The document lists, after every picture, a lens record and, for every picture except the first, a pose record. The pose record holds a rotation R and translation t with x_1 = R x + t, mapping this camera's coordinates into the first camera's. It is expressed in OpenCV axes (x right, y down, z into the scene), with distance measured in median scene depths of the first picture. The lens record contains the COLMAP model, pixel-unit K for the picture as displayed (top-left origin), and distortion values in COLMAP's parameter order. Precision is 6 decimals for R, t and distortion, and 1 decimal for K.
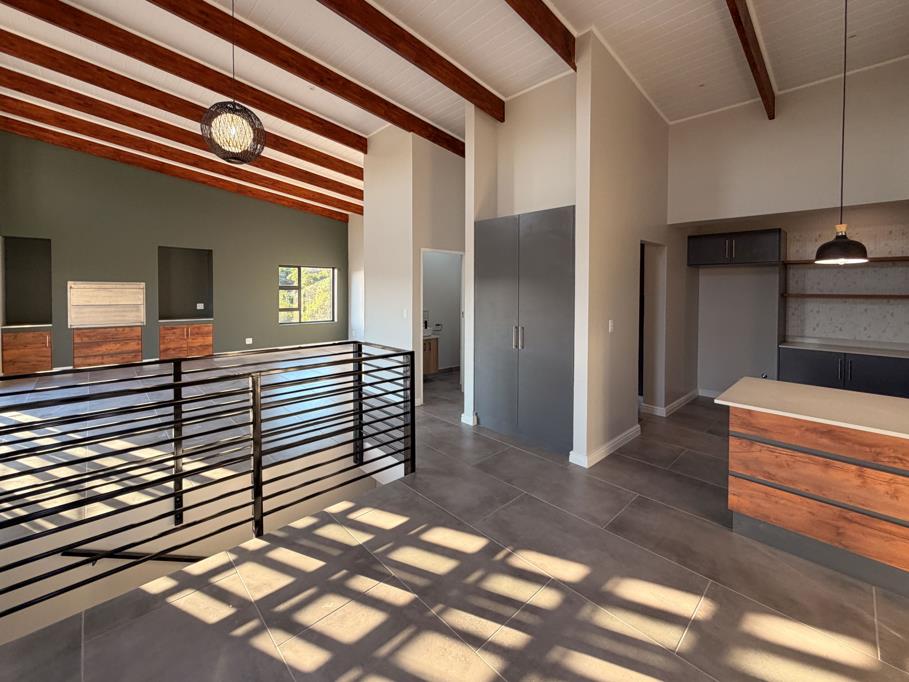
lens RADIAL K [[380.2, 0, 469.8], [0, 380.2, 296.9], [0, 0, 1]] dist [0.002536, -0.000856]
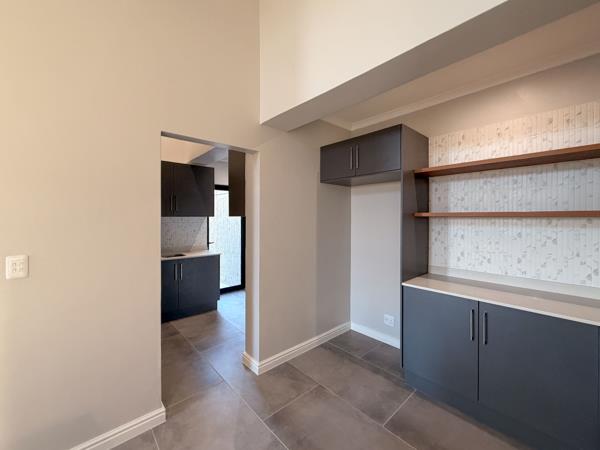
lens RADIAL K [[251.0, 0, 304.5], [0, 251.0, 219.0], [0, 0, 1]] dist [0.002536, -0.000856]
pose [[0.999227, -0.000527, -0.039314, 0.623758], [-0.000182, 0.999837, -0.018029, 0.013250], [0.039318, 0.018022, 0.999064, 0.489485]]
